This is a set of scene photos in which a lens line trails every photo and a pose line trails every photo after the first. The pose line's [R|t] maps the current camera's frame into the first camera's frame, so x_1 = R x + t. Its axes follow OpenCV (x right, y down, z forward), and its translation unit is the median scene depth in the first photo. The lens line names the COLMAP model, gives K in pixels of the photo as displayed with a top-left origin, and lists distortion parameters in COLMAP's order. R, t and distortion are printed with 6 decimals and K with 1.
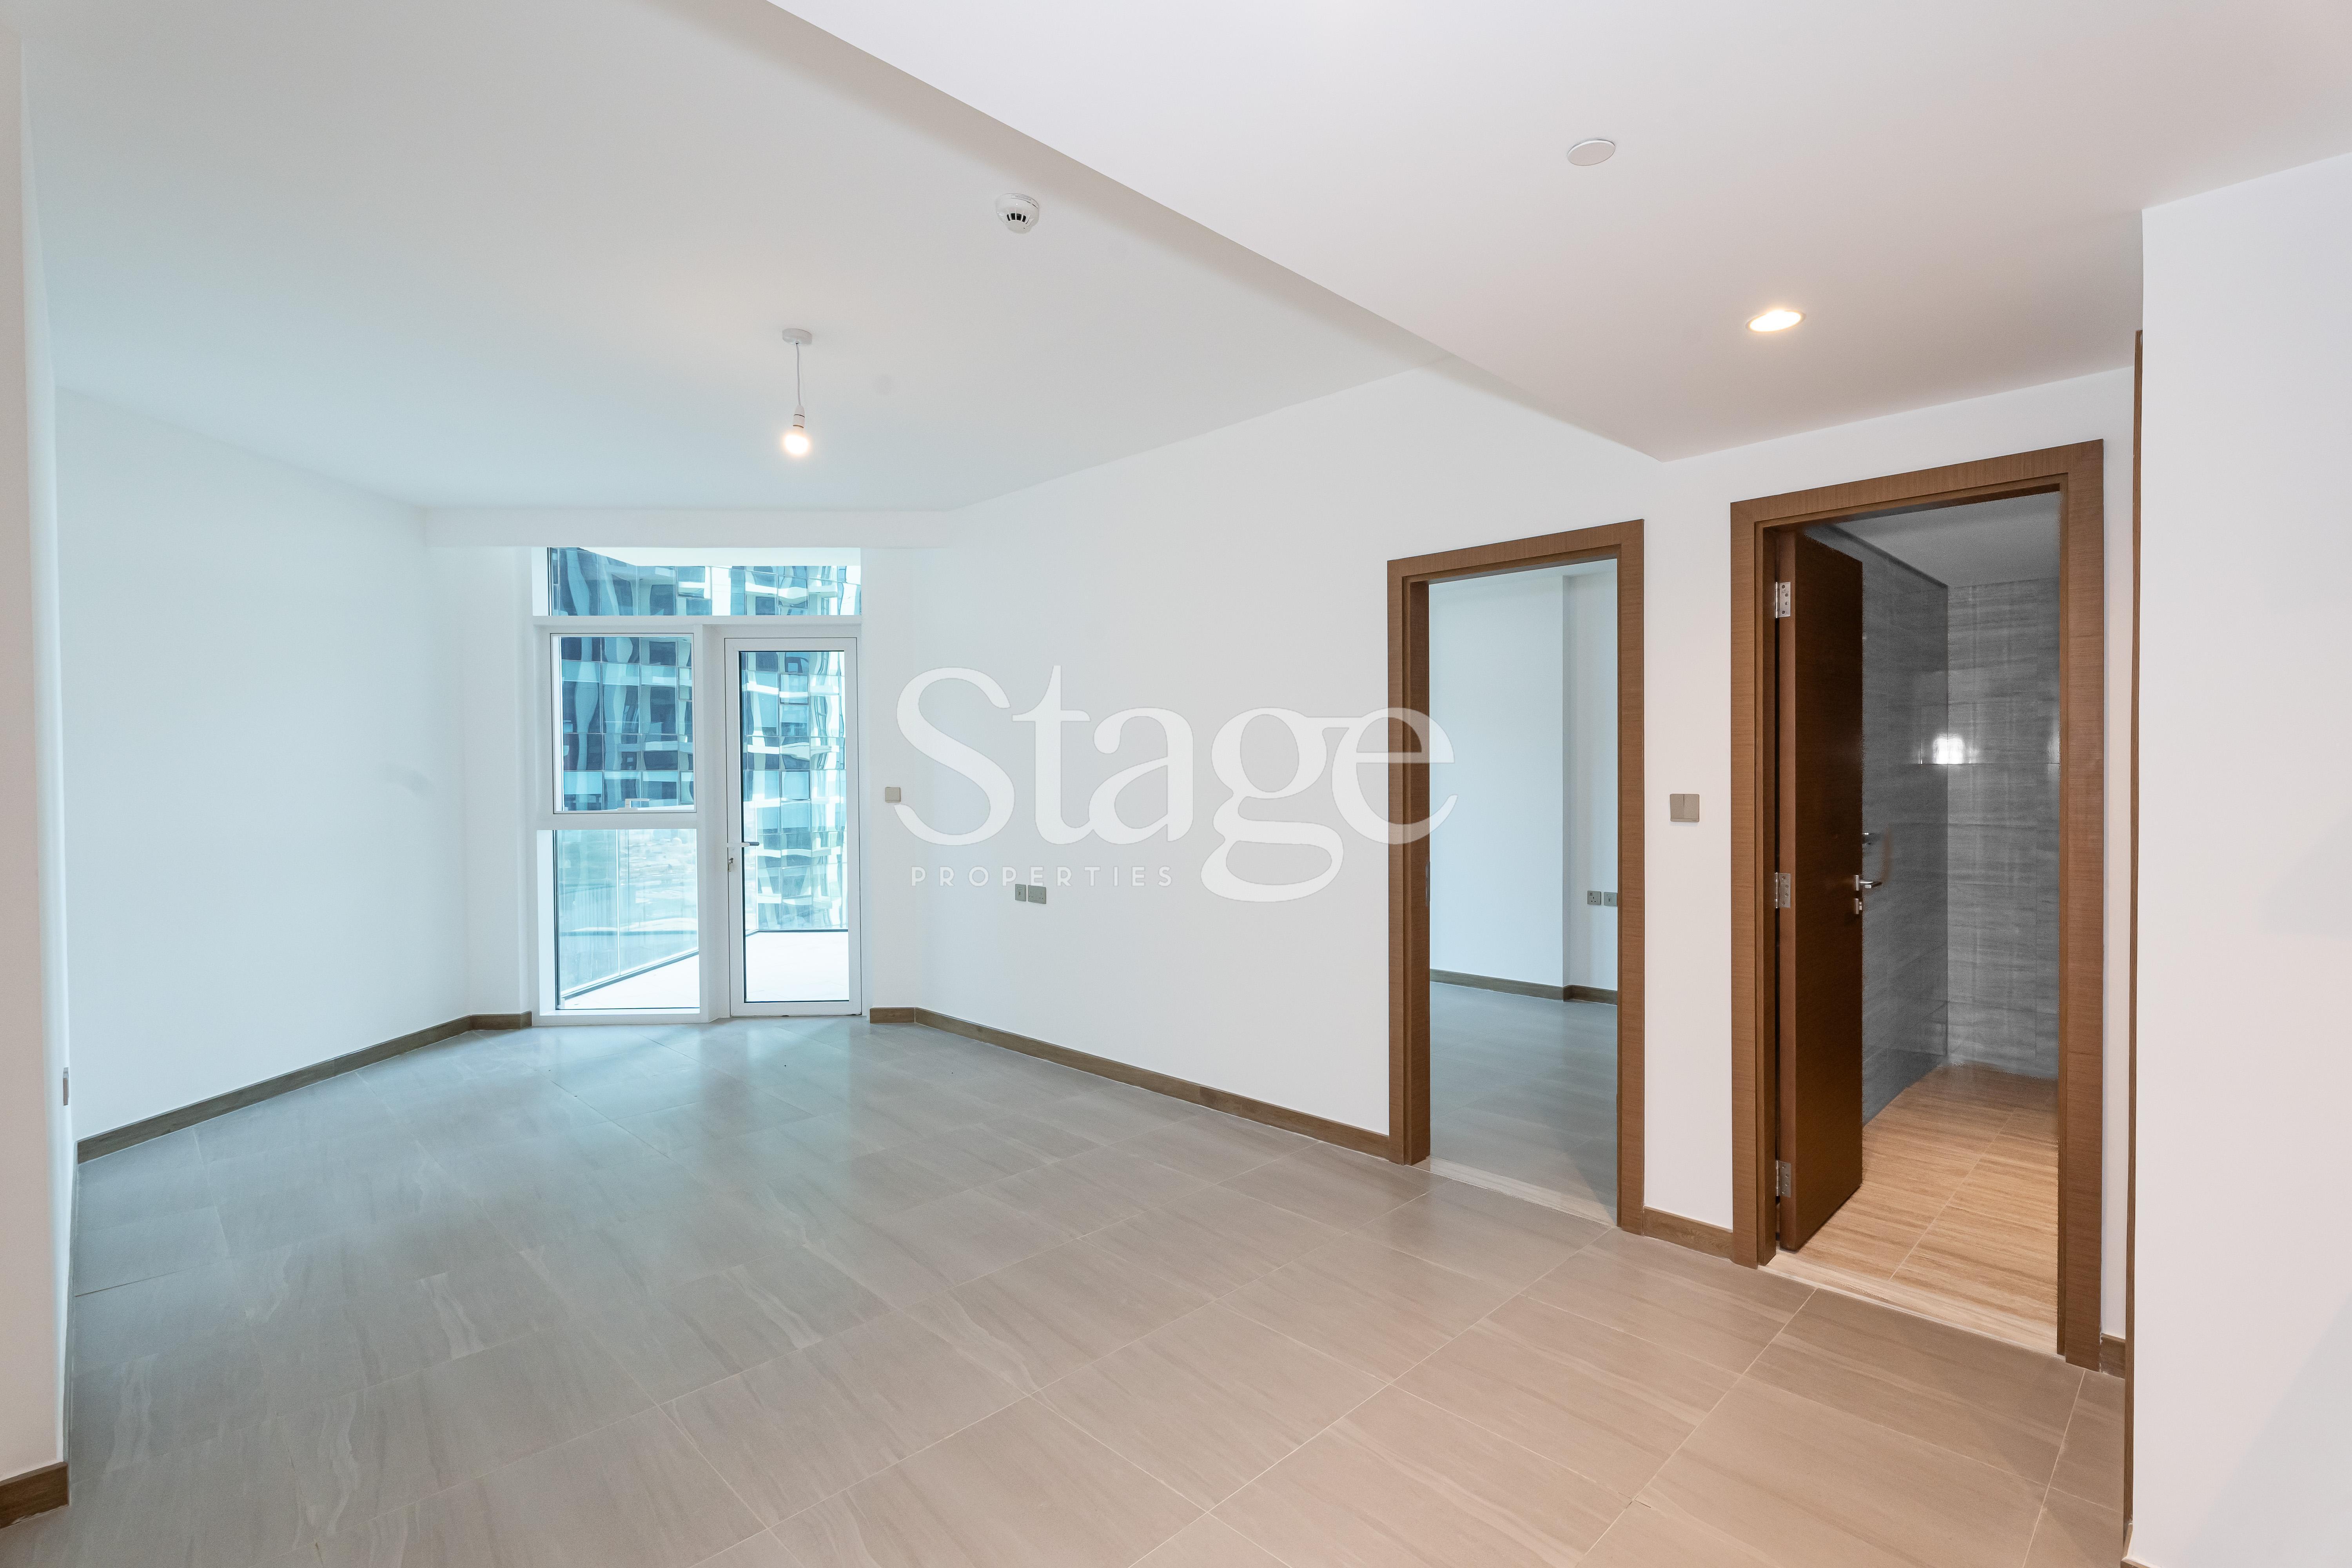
lens RADIAL K [[1056.9, 0, 1262.4], [0, 1056.9, 794.3], [0, 0, 1]] dist [0.004585, -0.001320]
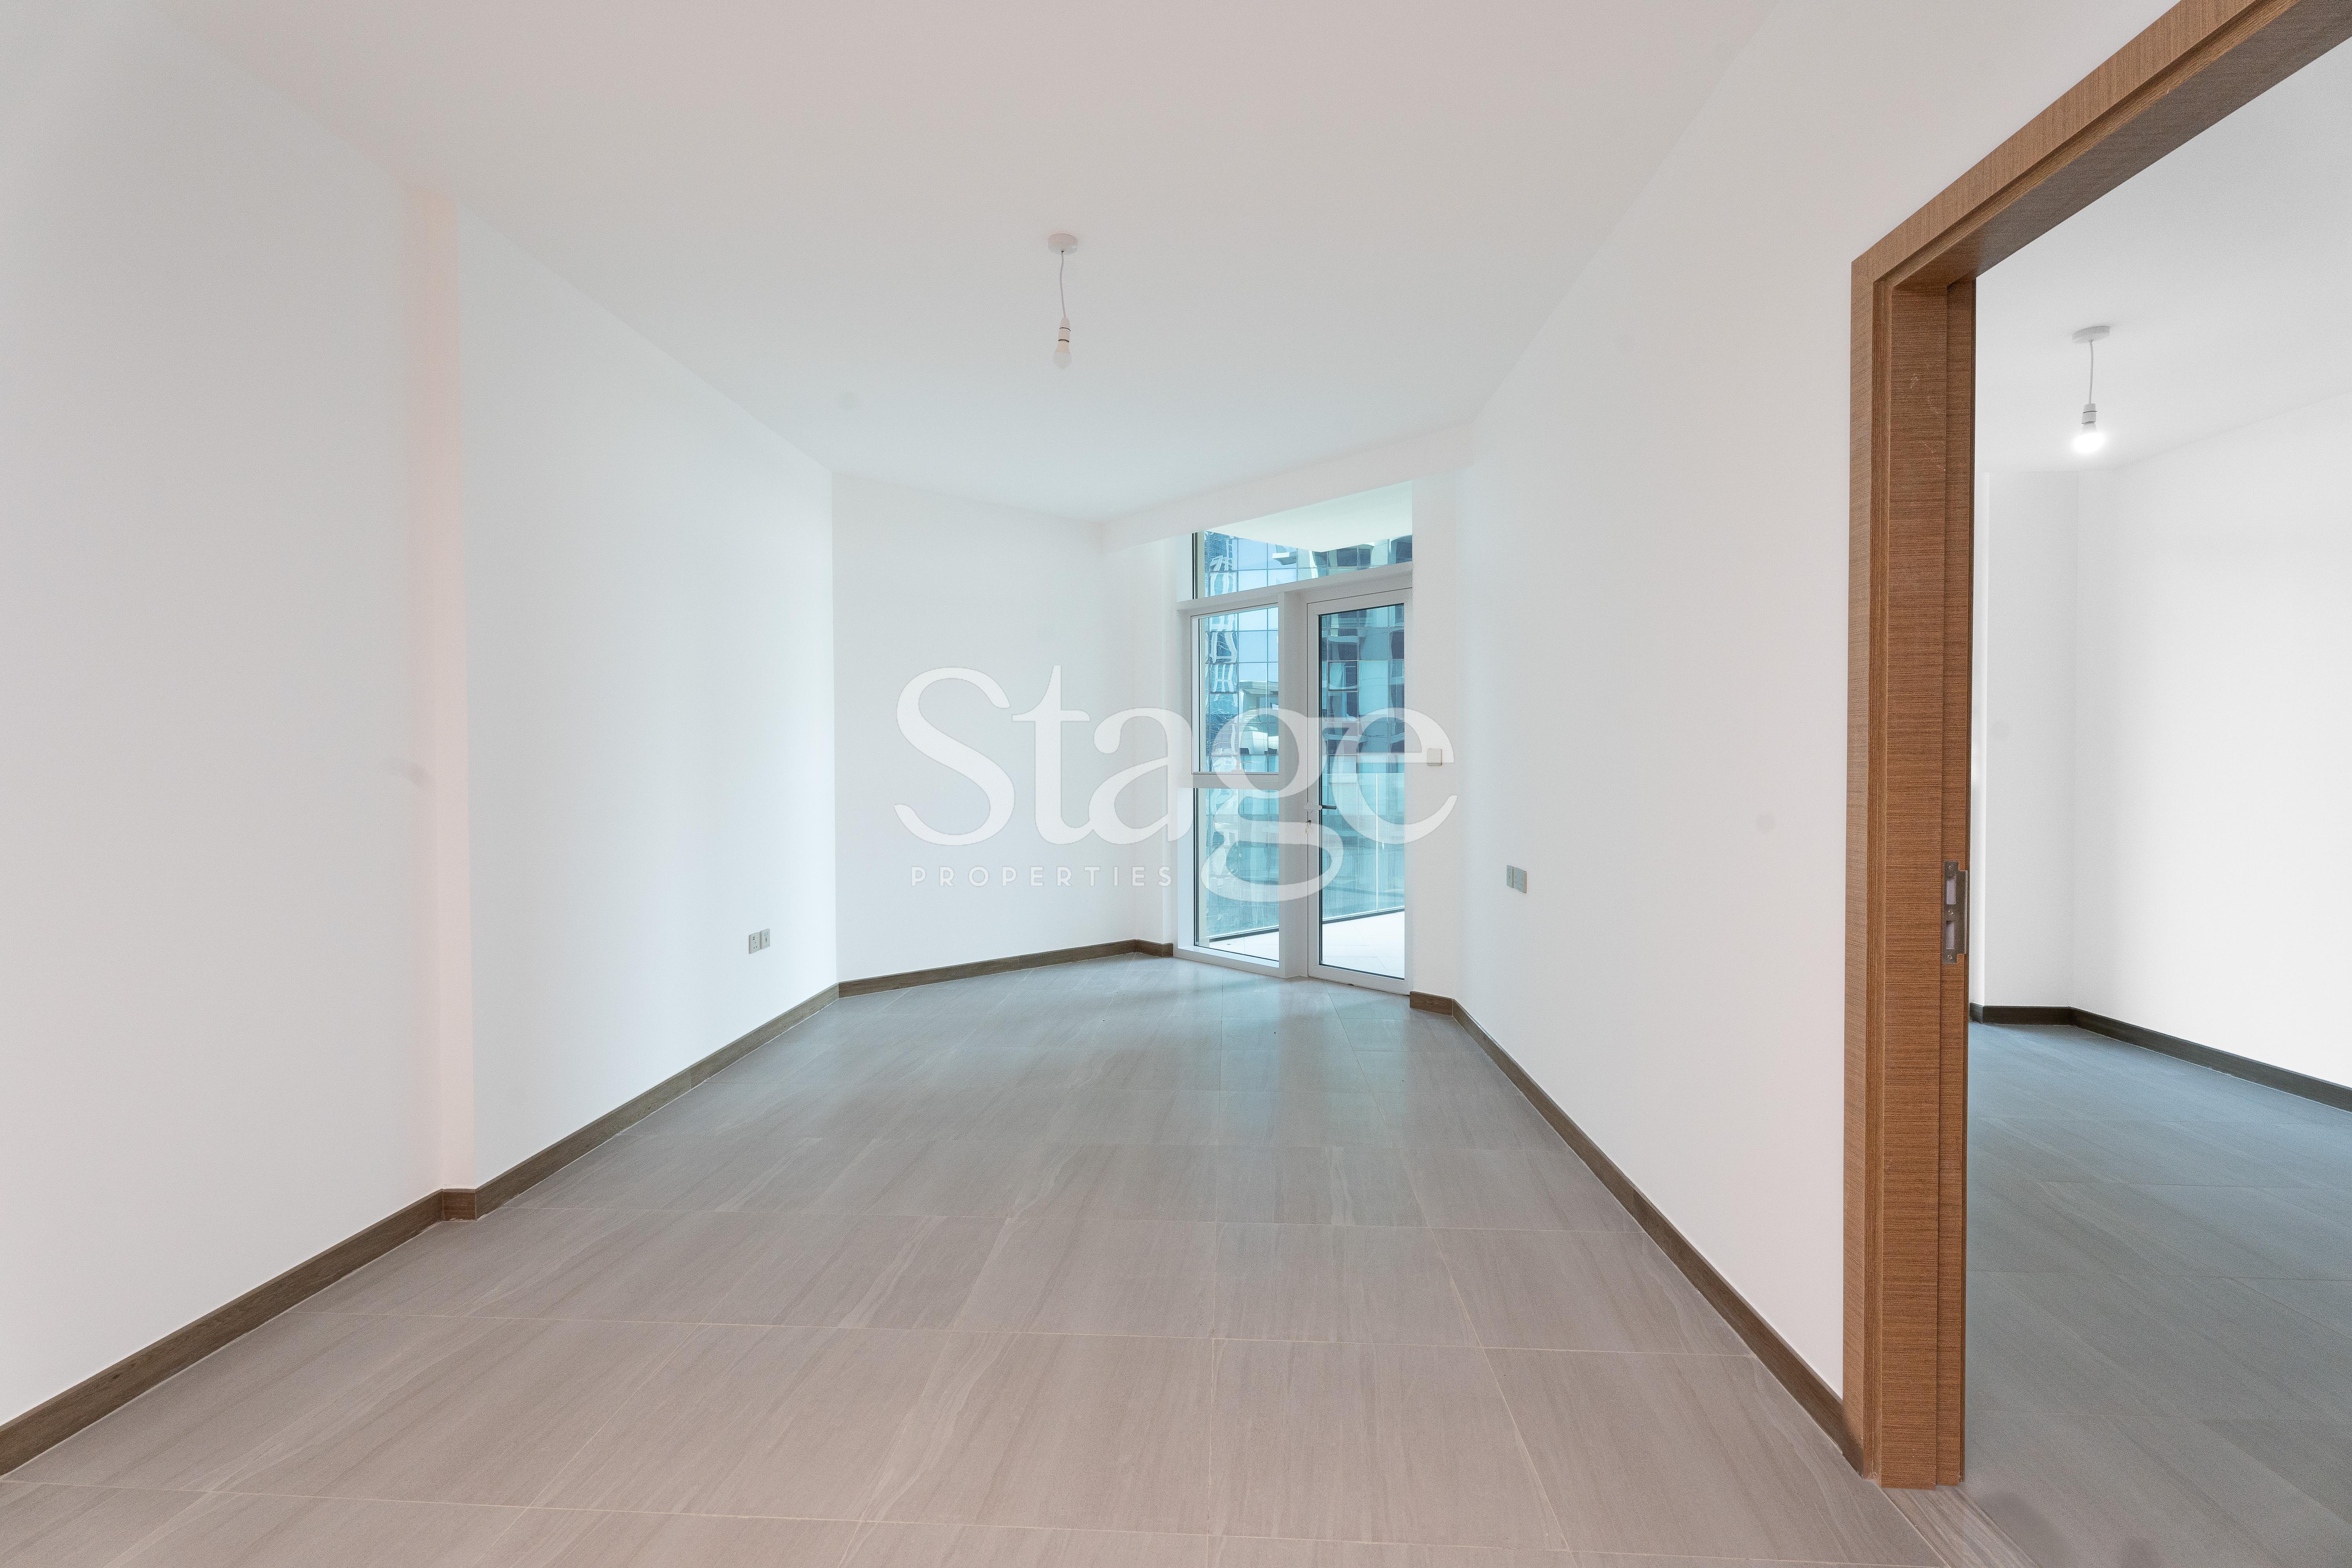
lens RADIAL K [[1038.0, 0, 1164.8], [0, 1038.0, 788.1], [0, 0, 1]] dist [-0.002446, -0.000103]
pose [[0.648527, 0.025398, -0.760768, 0.166292], [-0.018652, 0.999673, 0.017474, 0.014924], [0.760963, 0.002857, 0.648788, 0.253309]]
